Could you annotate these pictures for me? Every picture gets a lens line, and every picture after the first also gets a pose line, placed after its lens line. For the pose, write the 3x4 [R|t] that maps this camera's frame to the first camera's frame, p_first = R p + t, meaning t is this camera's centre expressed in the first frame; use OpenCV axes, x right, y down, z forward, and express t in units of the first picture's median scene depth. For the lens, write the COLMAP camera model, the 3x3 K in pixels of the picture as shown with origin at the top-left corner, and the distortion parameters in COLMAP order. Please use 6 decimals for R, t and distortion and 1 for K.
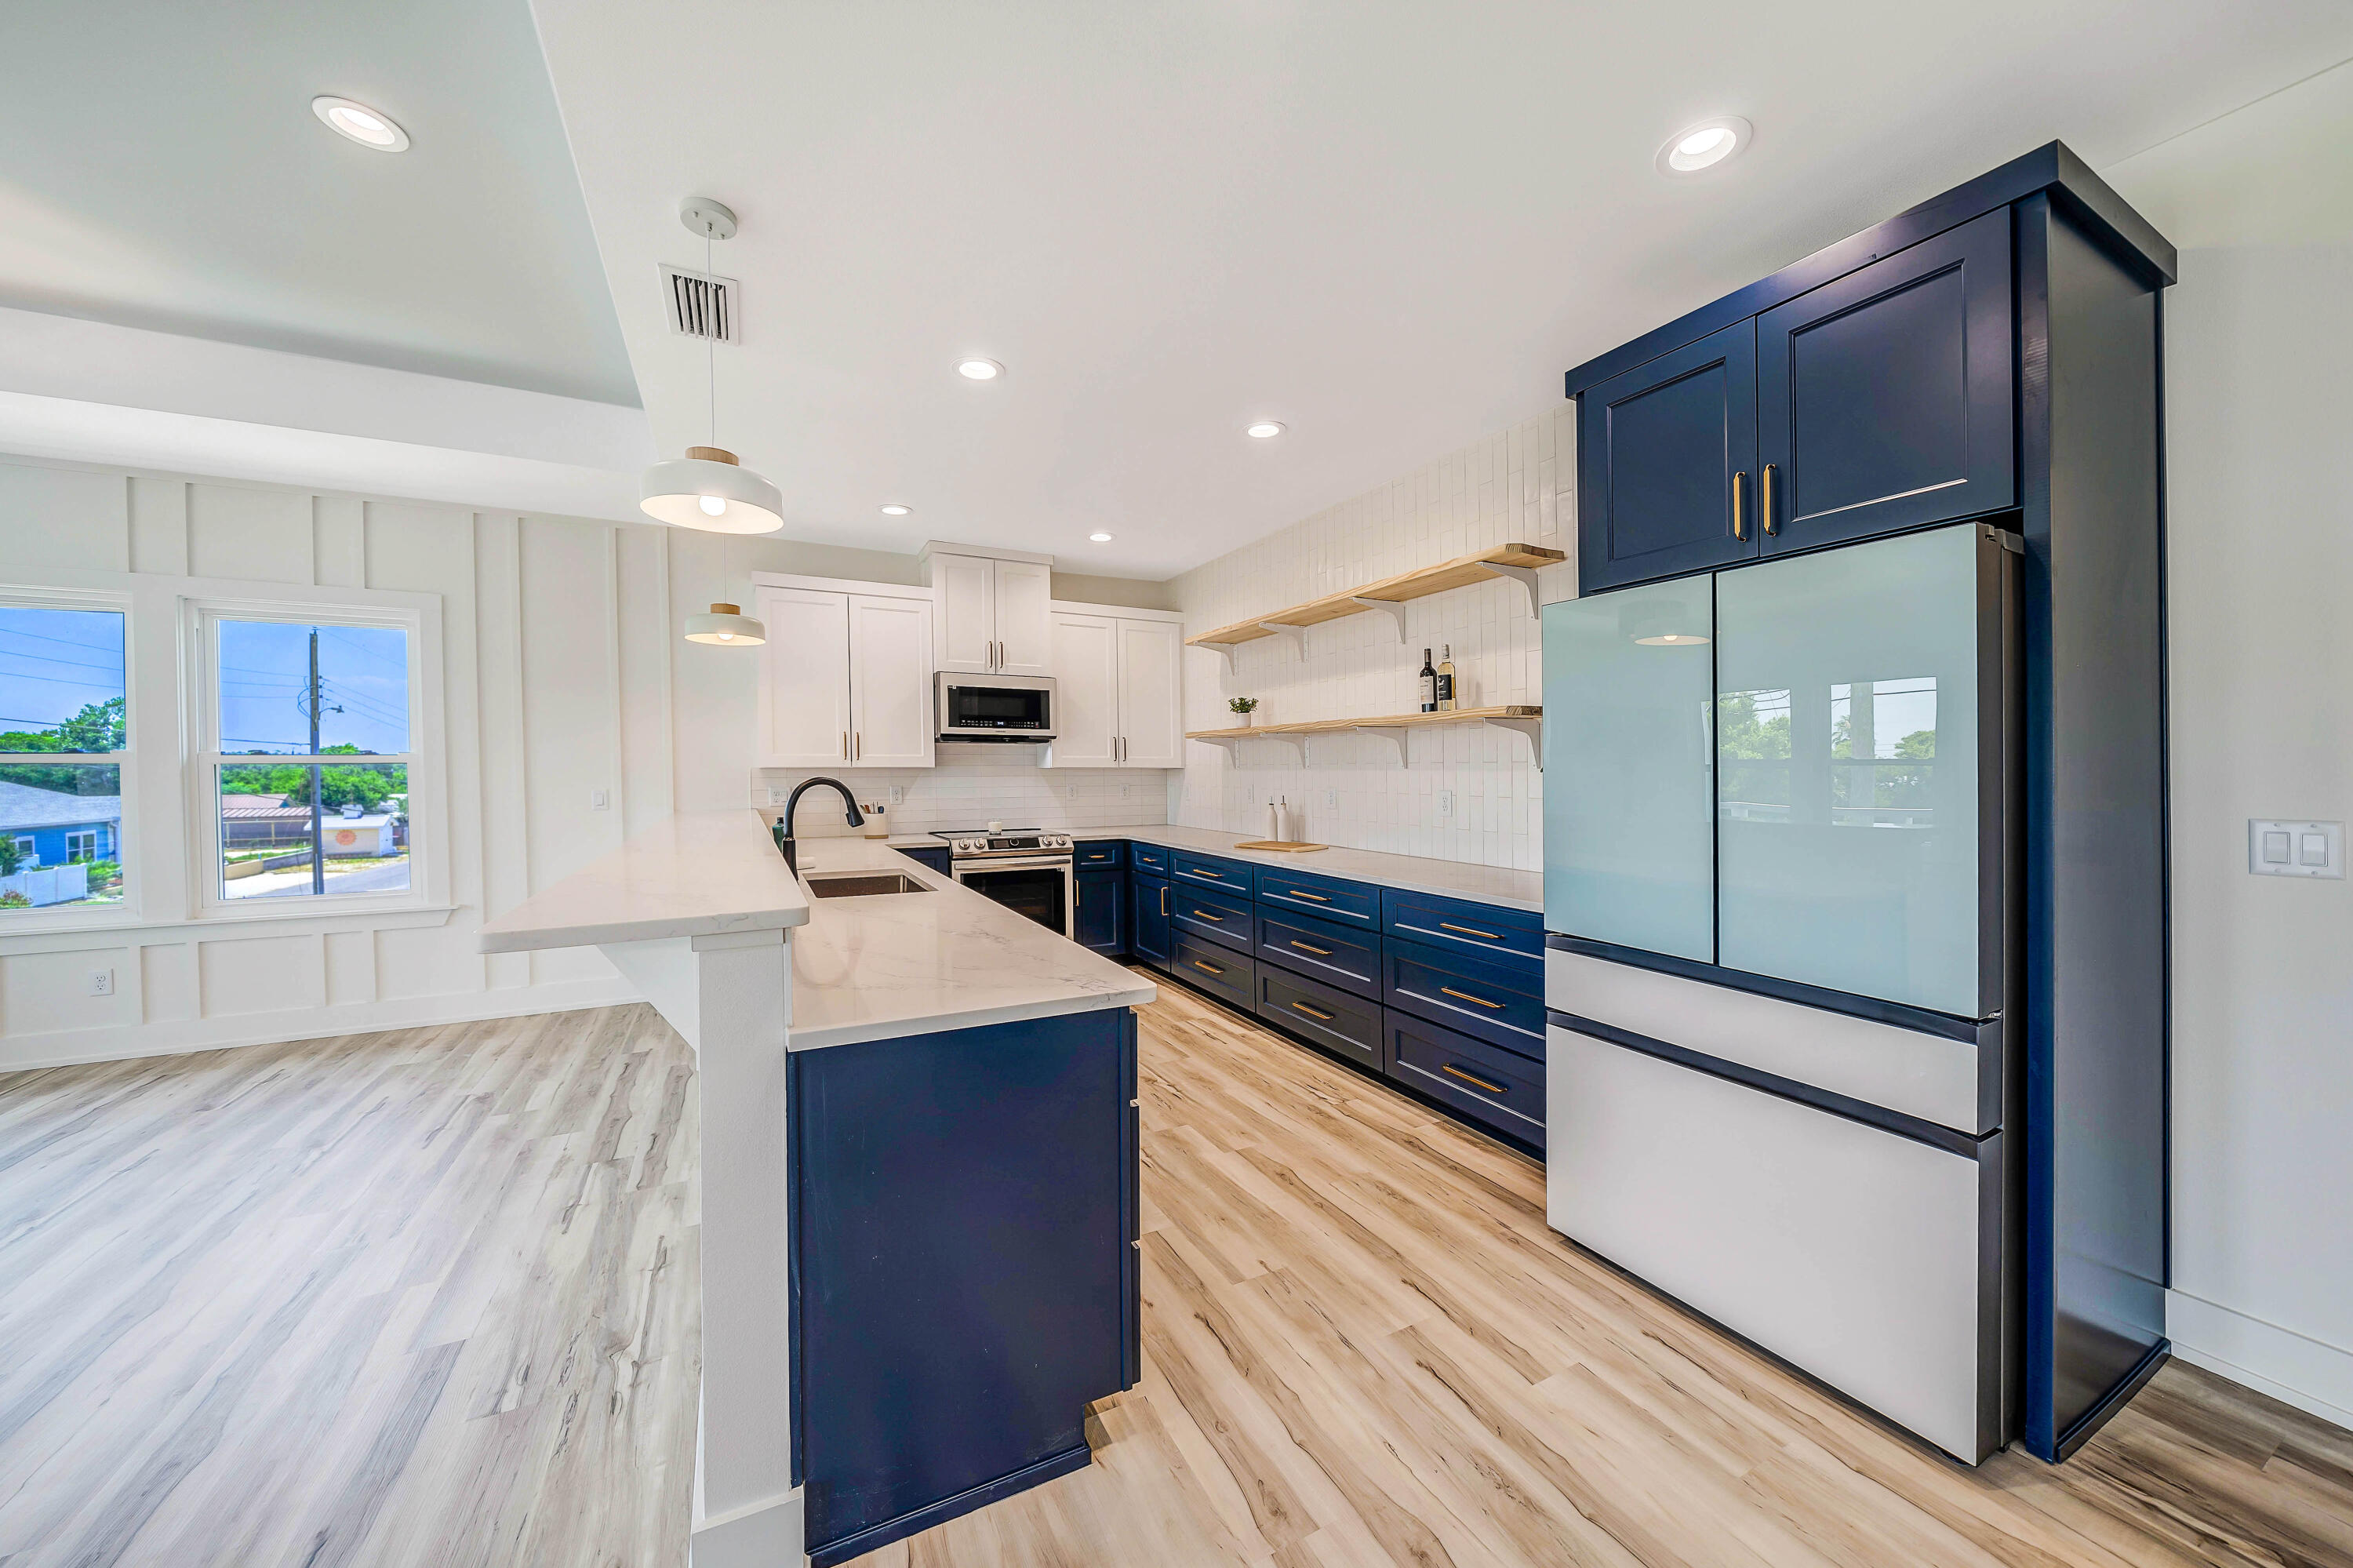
lens RADIAL K [[822.0, 0, 1164.8], [0, 822.0, 788.8], [0, 0, 1]] dist [-0.007403, 0.000715]
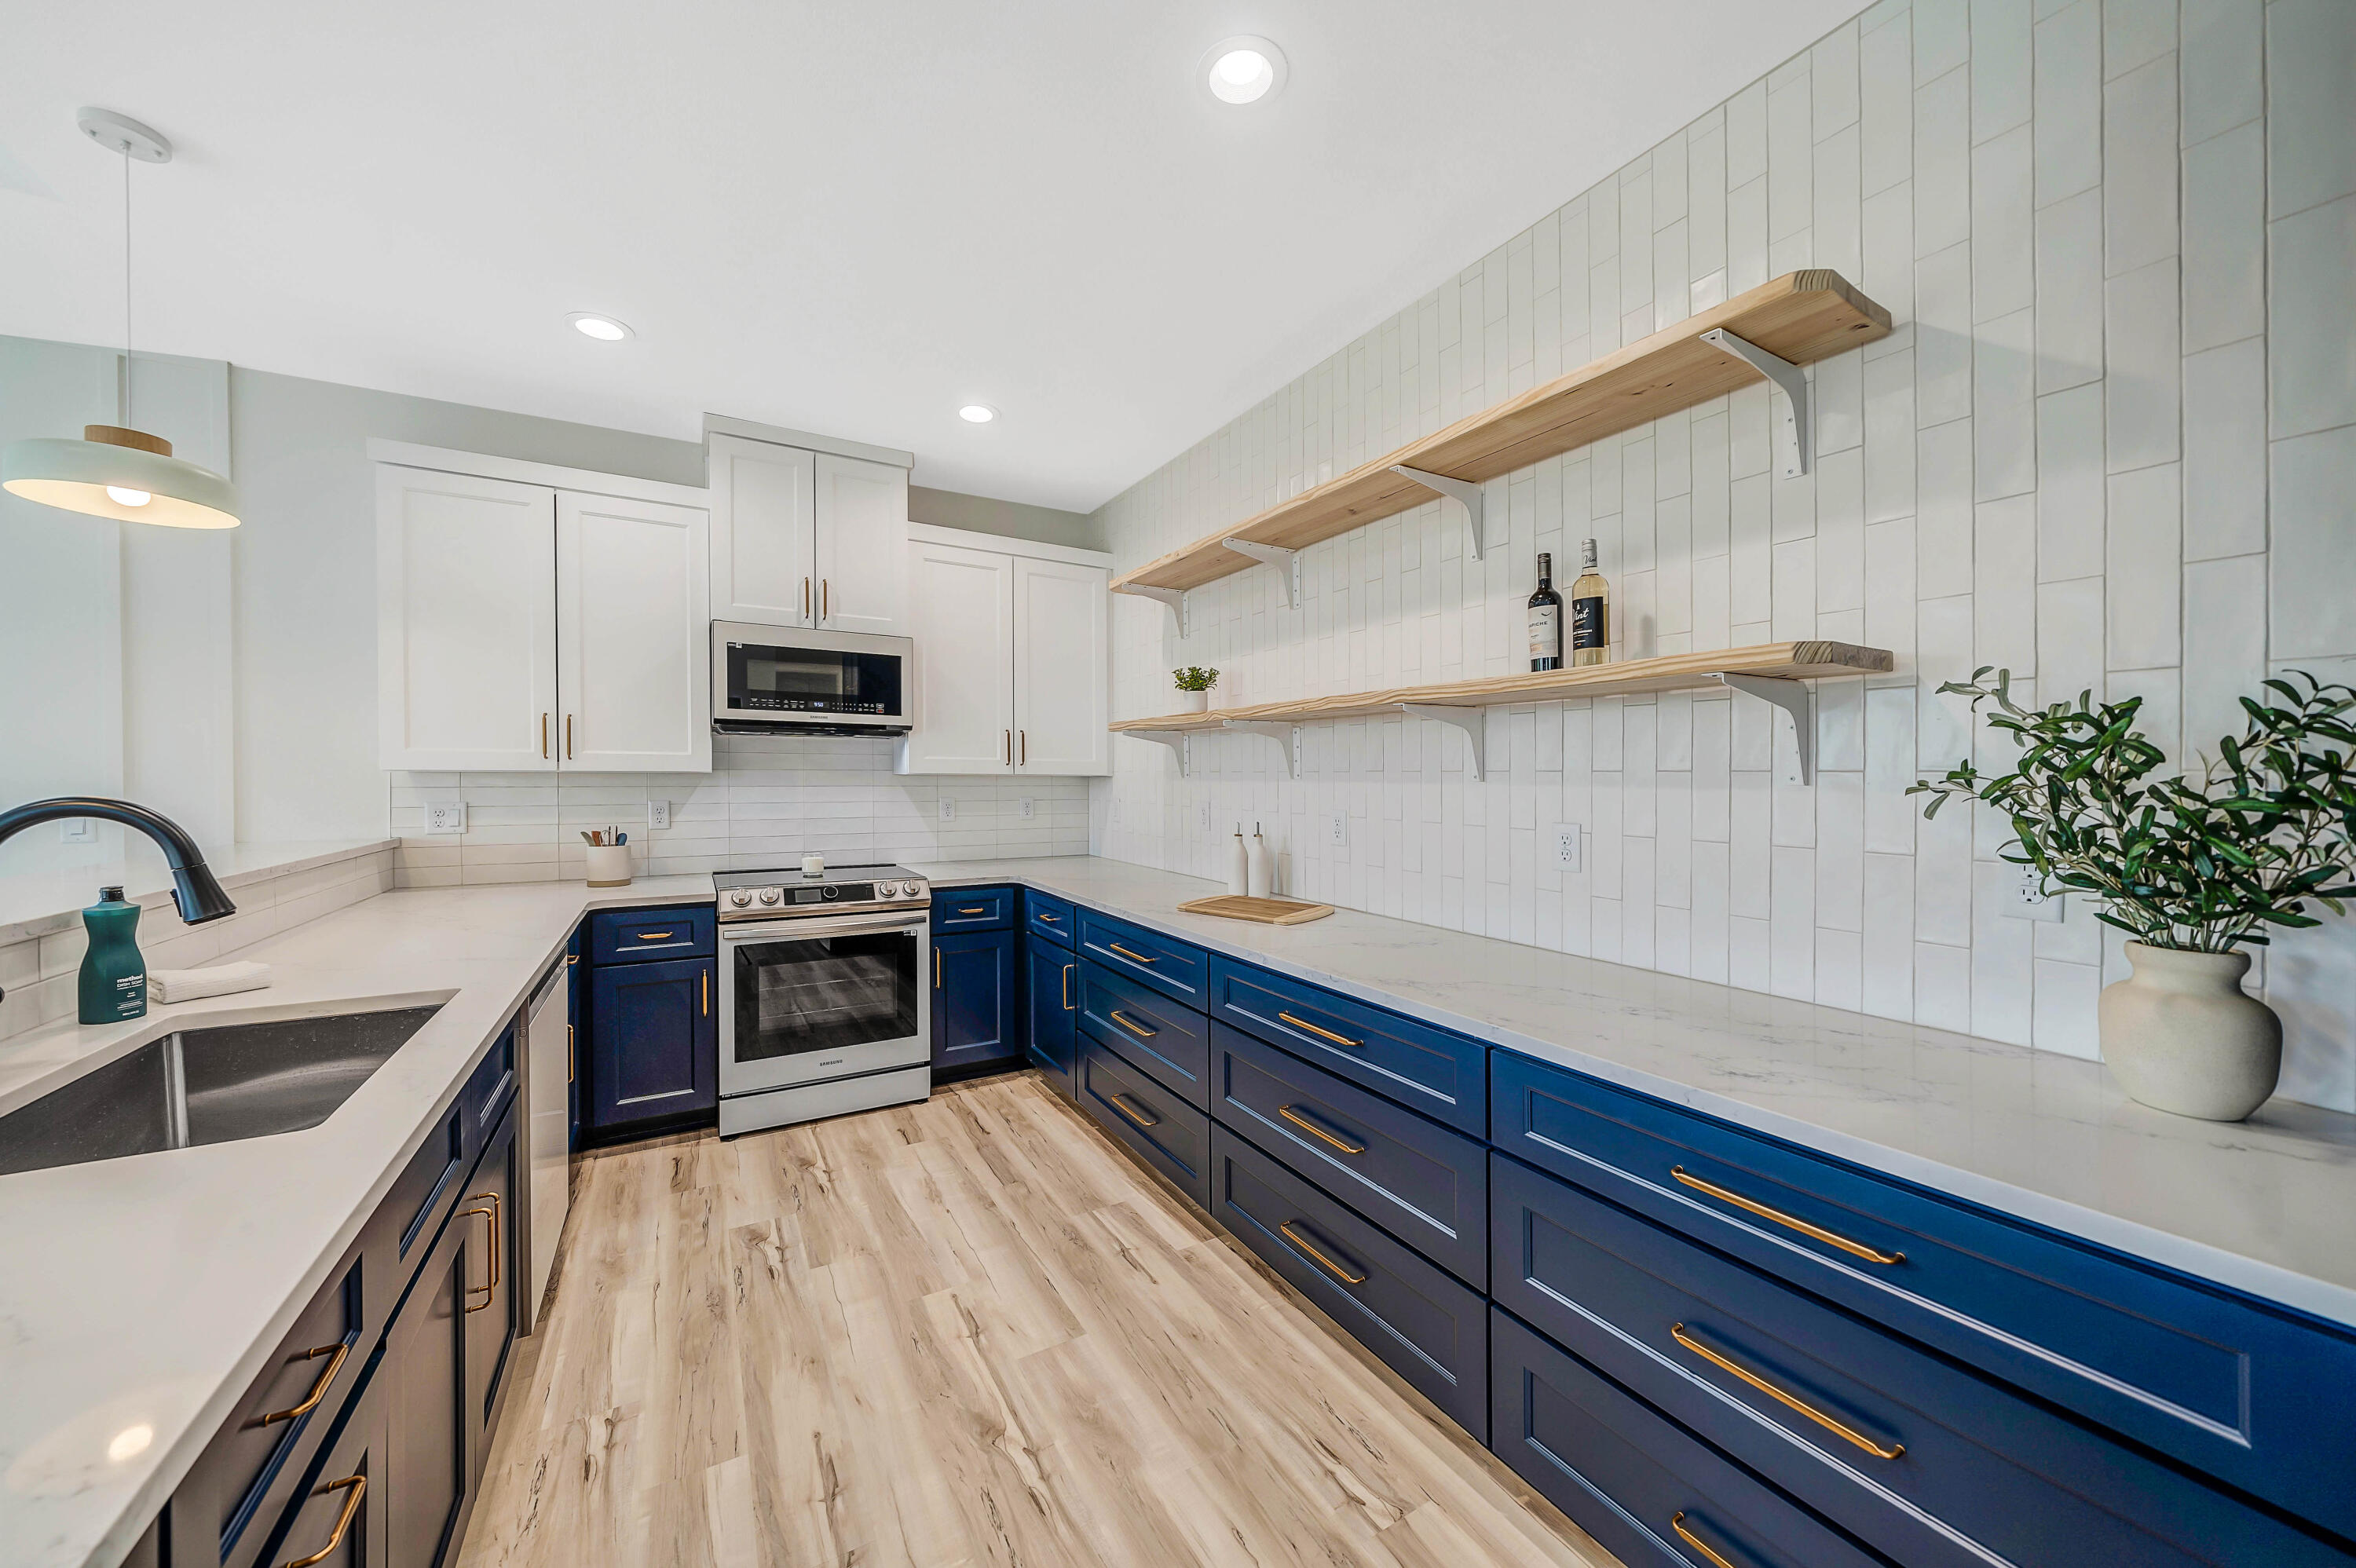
lens RADIAL K [[822.9, 0, 1172.9], [0, 822.9, 784.4], [0, 0, 1]] dist [-0.007403, 0.000715]
pose [[0.998225, 0.006539, 0.059187, 0.051386], [-0.005823, 0.999908, -0.012260, -0.014649], [-0.059262, 0.011893, 0.998172, 0.464907]]
